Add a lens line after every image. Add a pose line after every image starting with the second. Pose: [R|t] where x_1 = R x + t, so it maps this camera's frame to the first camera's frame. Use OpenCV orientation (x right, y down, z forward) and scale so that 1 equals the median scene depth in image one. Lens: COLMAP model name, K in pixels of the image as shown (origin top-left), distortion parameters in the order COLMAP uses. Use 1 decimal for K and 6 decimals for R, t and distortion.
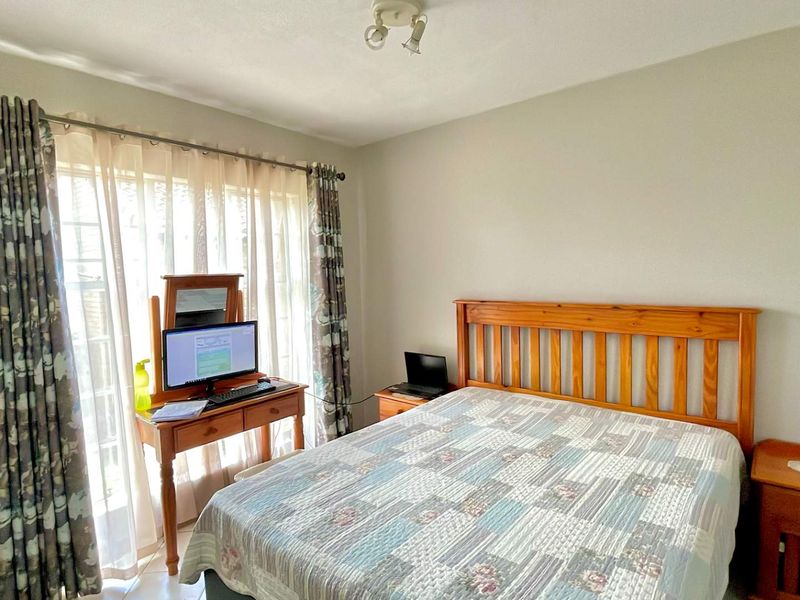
lens RADIAL K [[445.2, 0, 400.8], [0, 445.2, 298.2], [0, 0, 1]] dist [0.037316, -0.026607]
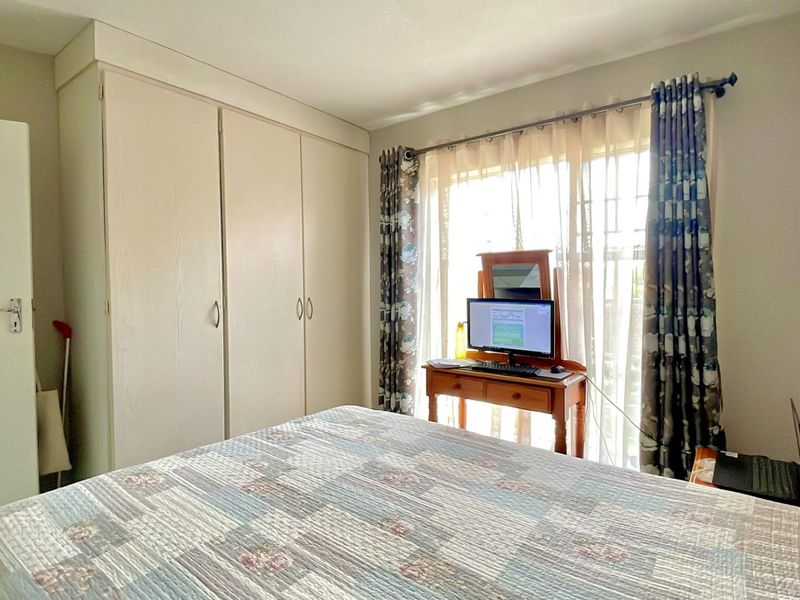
lens RADIAL K [[445.2, 0, 400.8], [0, 445.2, 298.2], [0, 0, 1]] dist [0.037316, -0.026607]
pose [[0.031823, 0.062974, -0.997508, 0.751052], [-0.056135, 0.996551, 0.061123, 0.009962], [0.997916, 0.054050, 0.035248, 0.876825]]
